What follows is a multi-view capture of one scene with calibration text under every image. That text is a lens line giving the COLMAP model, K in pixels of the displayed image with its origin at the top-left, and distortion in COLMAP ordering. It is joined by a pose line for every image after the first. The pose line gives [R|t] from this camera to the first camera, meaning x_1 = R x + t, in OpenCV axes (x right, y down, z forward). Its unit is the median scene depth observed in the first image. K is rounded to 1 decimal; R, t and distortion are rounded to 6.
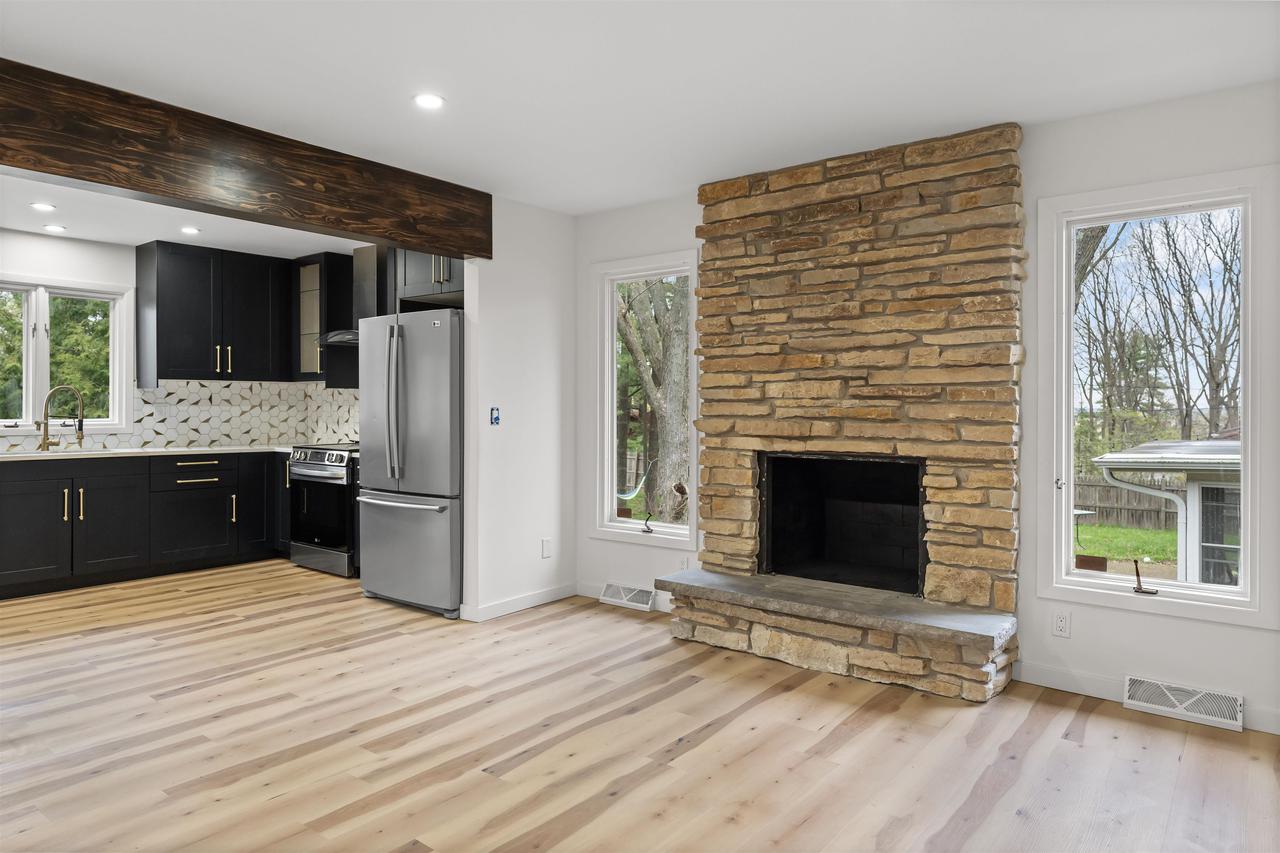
lens RADIAL K [[789.3, 0, 645.9], [0, 789.3, 416.3], [0, 0, 1]] dist [-0.008826, -0.001021]
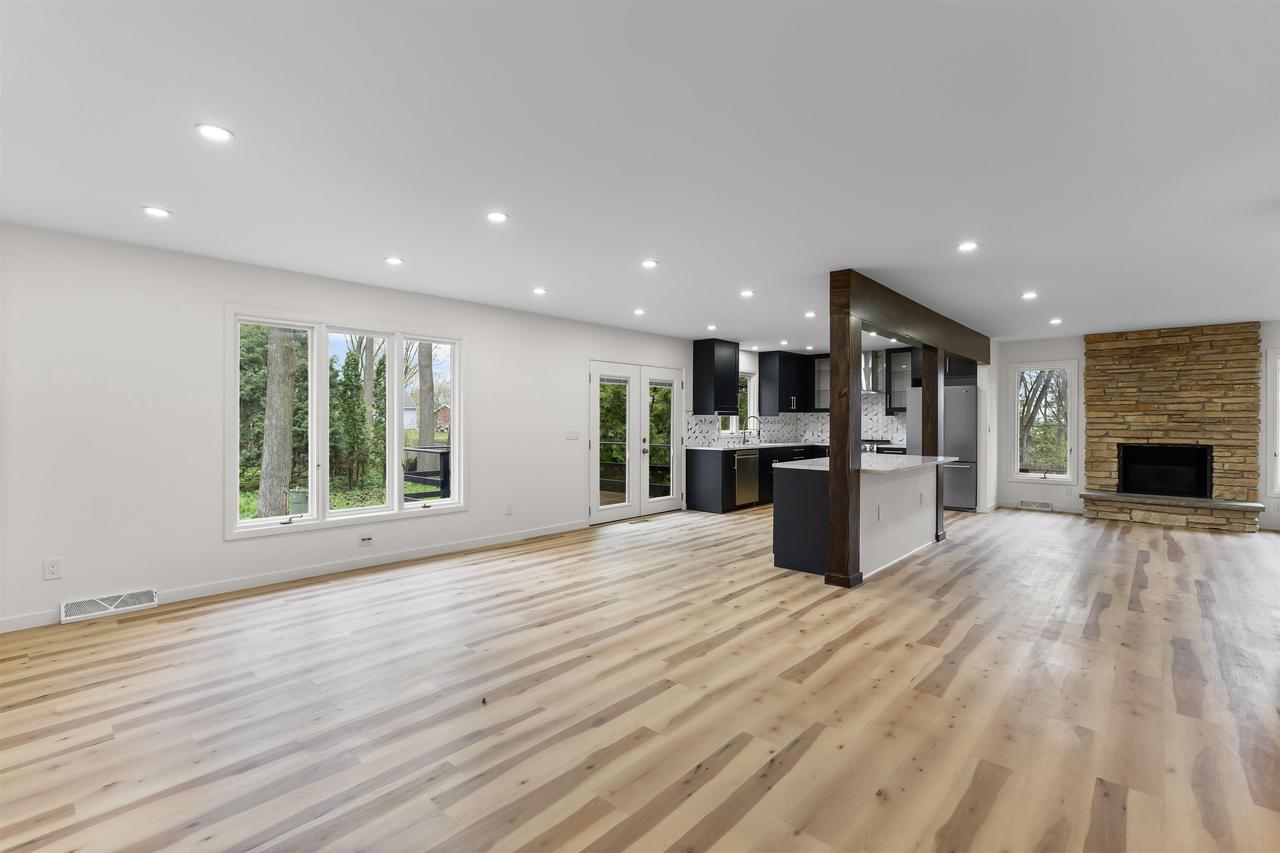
lens RADIAL K [[579.2, 0, 640.3], [0, 579.2, 425.8], [0, 0, 1]] dist [-0.008753, 0.002527]
pose [[0.996483, -0.000574, -0.083797, -1.238285], [0.000599, 1.000000, 0.000273, -0.012693], [0.083797, -0.000323, 0.996483, -0.958676]]
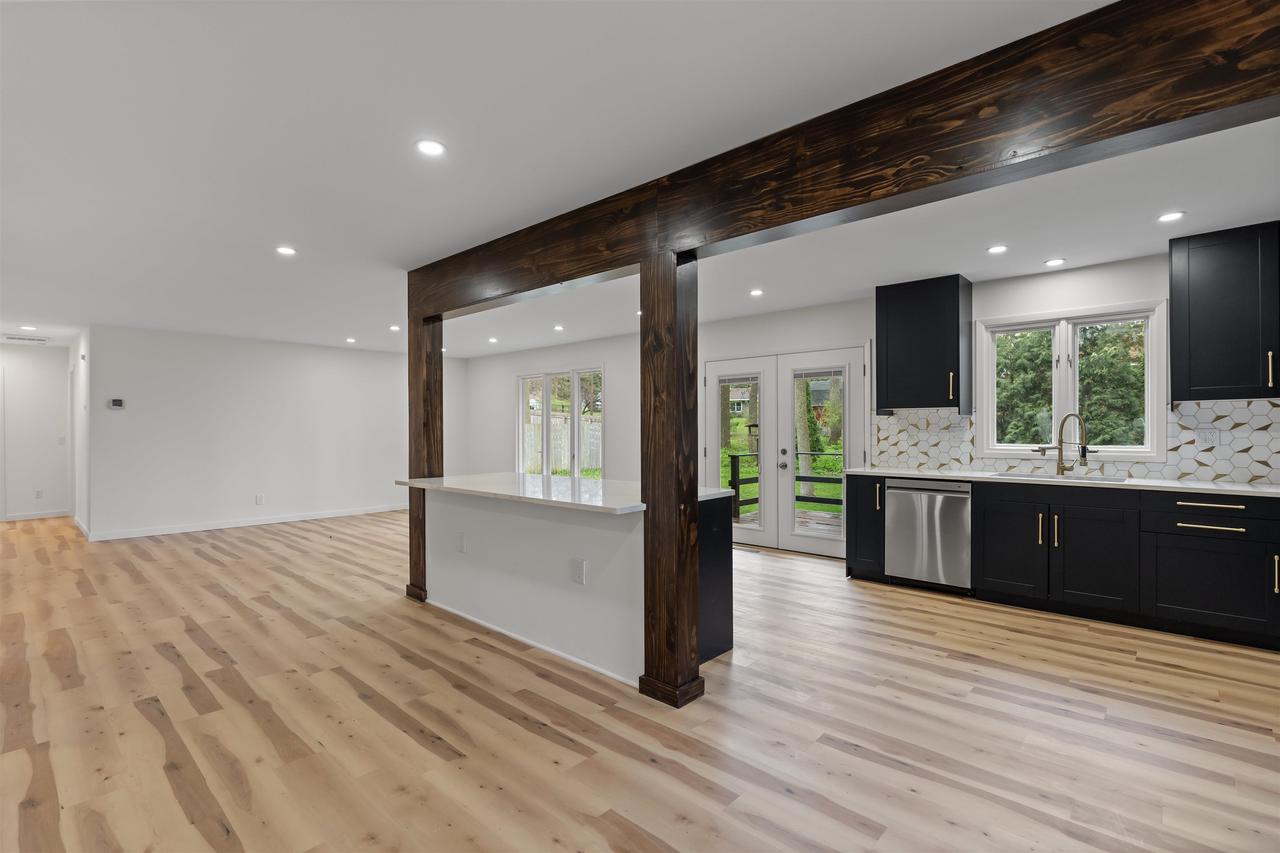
lens RADIAL K [[579.2, 0, 619.4], [0, 579.2, 427.3], [0, 0, 1]] dist [-0.008753, 0.002527]
pose [[-0.100926, -0.003653, -0.994887, 0.089669], [-0.007290, 0.999969, -0.002933, -0.017562], [0.994867, 0.006957, -0.100949, 0.651954]]
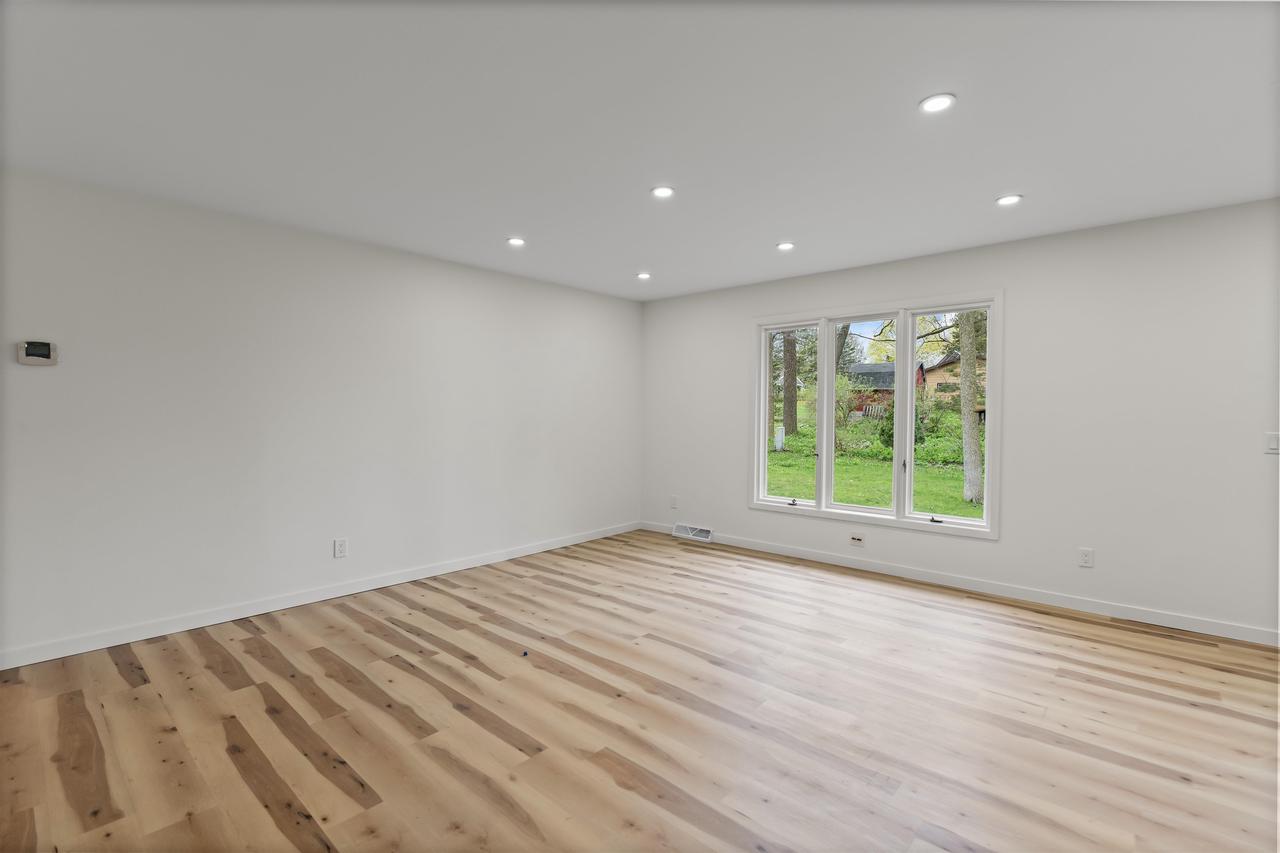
lens RADIAL K [[579.2, 0, 638.9], [0, 579.2, 403.8], [0, 0, 1]] dist [-0.008753, 0.002527]
pose [[-0.077700, -0.015410, -0.996858, -0.738813], [-0.015356, 0.999780, -0.014258, -0.017881], [0.996859, 0.014200, -0.077919, -0.139728]]
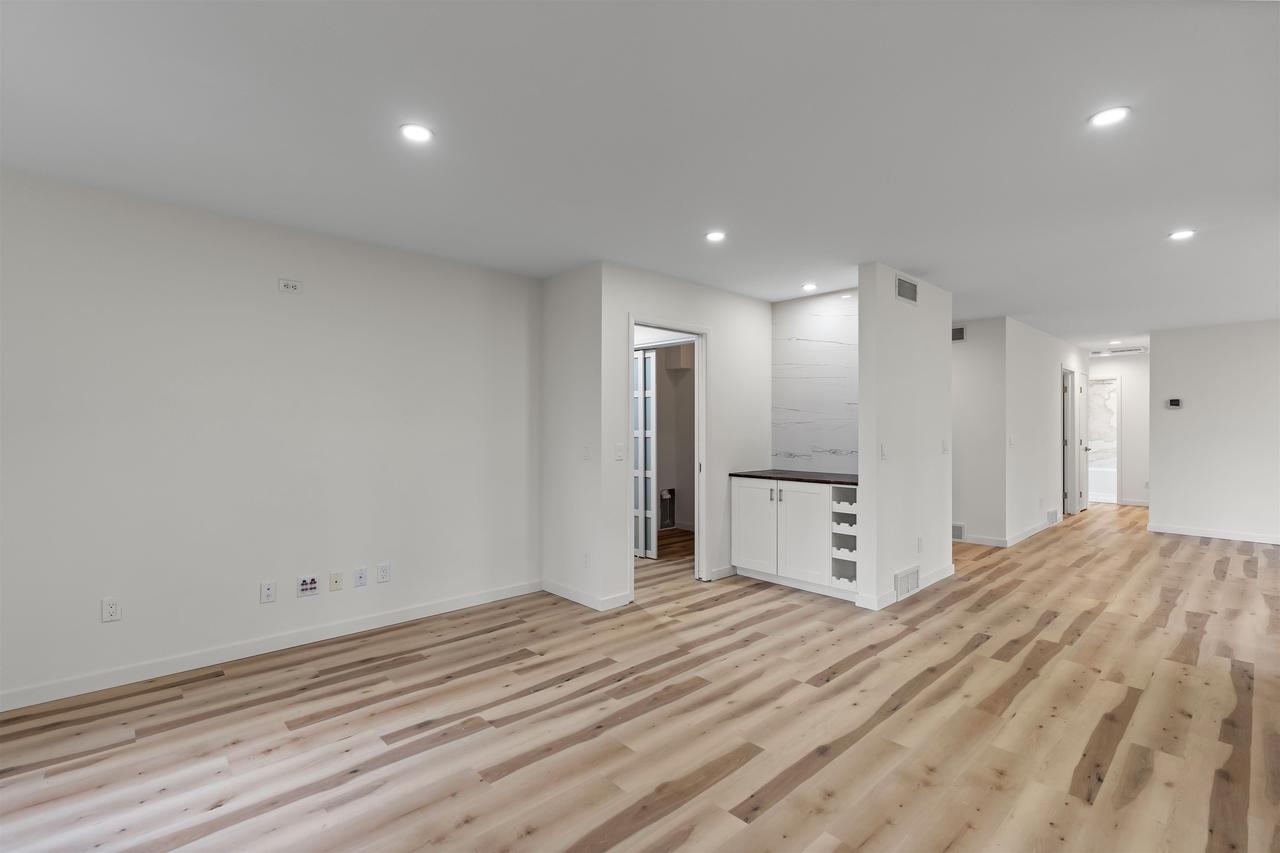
lens RADIAL K [[579.2, 0, 649.0], [0, 579.2, 418.2], [0, 0, 1]] dist [-0.008753, 0.002527]
pose [[-0.985327, 0.003541, 0.170641, -0.167837], [0.001792, 0.999944, -0.010403, -0.019362], [-0.170669, -0.009944, -0.985278, 0.987035]]
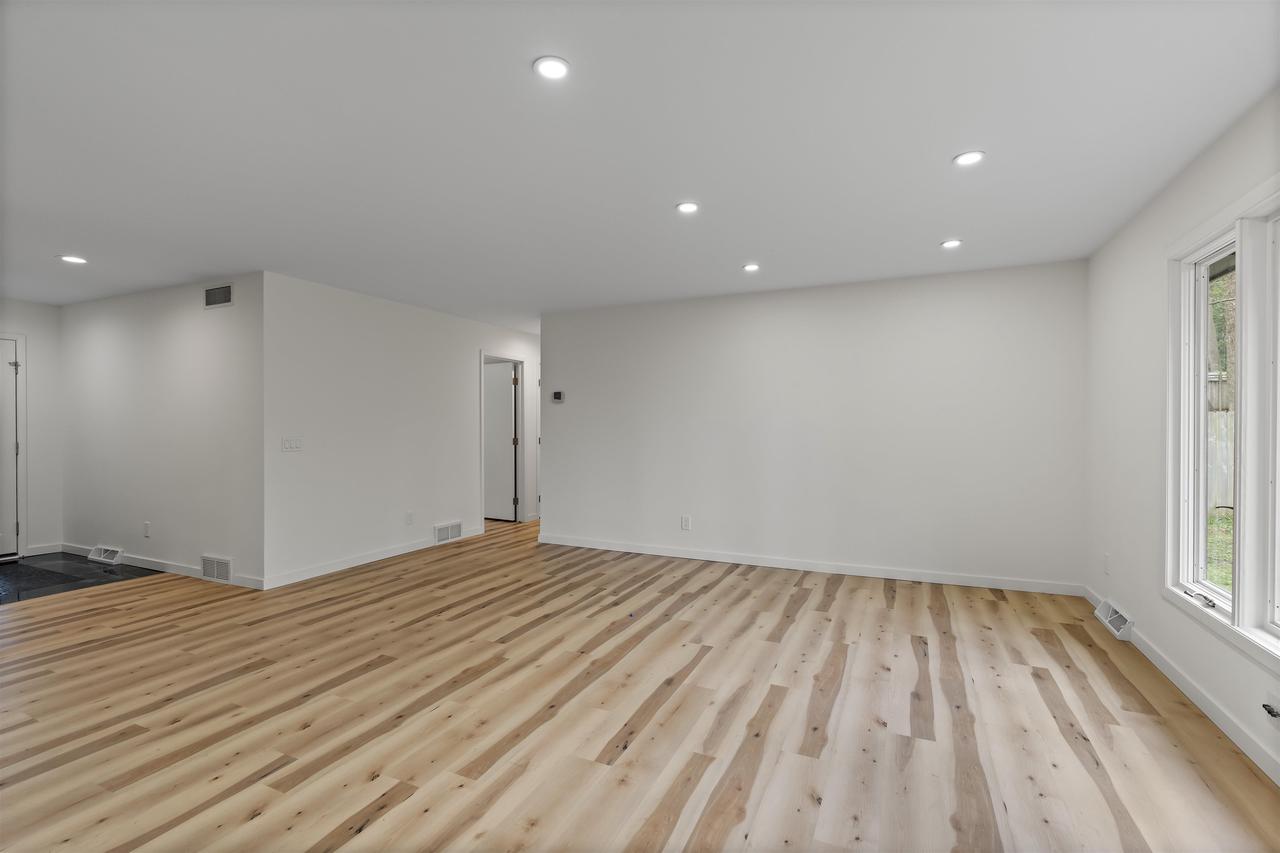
lens RADIAL K [[579.2, 0, 645.7], [0, 579.2, 426.1], [0, 0, 1]] dist [-0.008753, 0.002527]
pose [[-0.974959, -0.001609, -0.222380, -1.278678], [-0.004747, 0.999897, 0.013573, -0.025134], [0.222335, 0.014289, -0.974866, 0.569989]]
